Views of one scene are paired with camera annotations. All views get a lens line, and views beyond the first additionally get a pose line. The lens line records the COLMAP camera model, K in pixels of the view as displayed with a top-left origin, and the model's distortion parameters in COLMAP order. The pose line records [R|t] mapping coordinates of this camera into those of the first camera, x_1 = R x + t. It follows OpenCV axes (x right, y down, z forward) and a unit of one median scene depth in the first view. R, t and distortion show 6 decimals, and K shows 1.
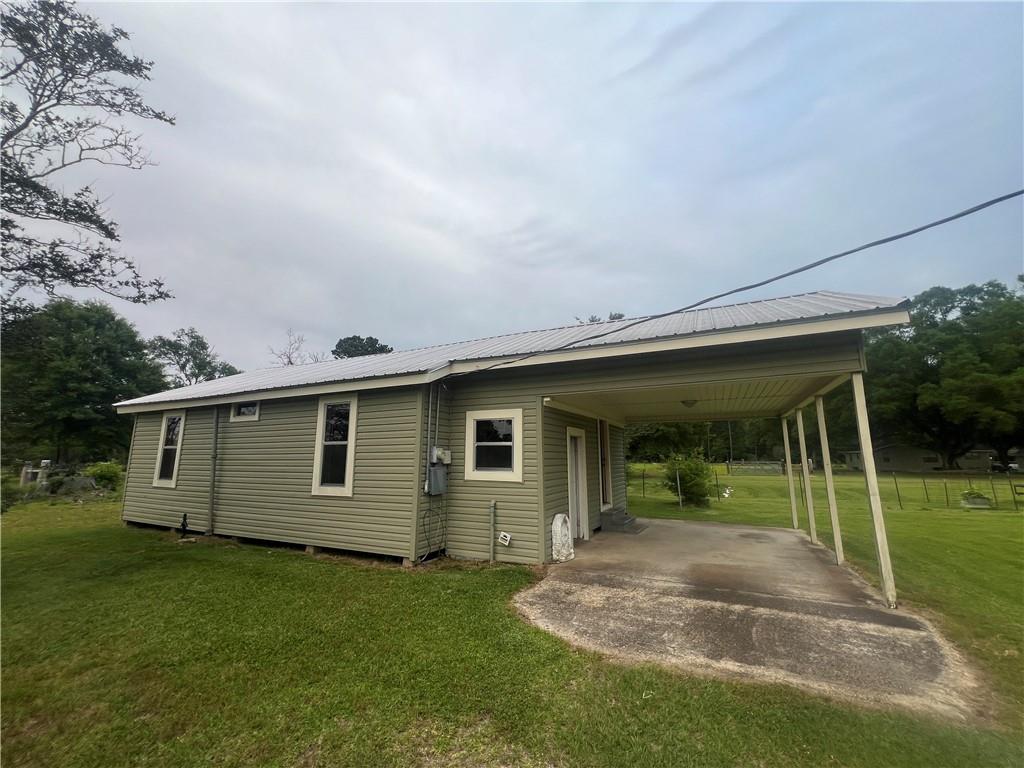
lens RADIAL K [[421.0, 0, 497.1], [0, 421.0, 384.8], [0, 0, 1]] dist [0.004050, 0.000353]
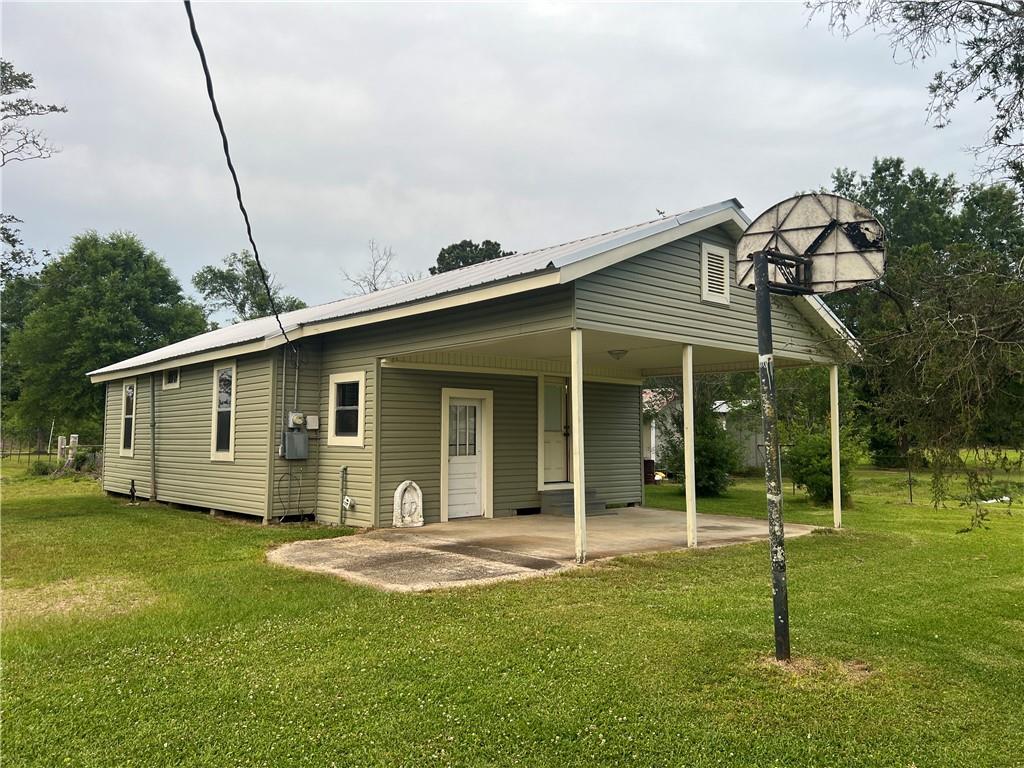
lens RADIAL K [[785.1, 0, 512.0], [0, 785.1, 384.0], [0, 0, 1]] dist [0.002349, -0.002193]
pose [[0.935868, -0.023322, -0.351579, 0.783845], [0.058389, 0.994277, 0.089469, -0.042091], [0.347480, -0.104259, 0.931873, -0.422885]]
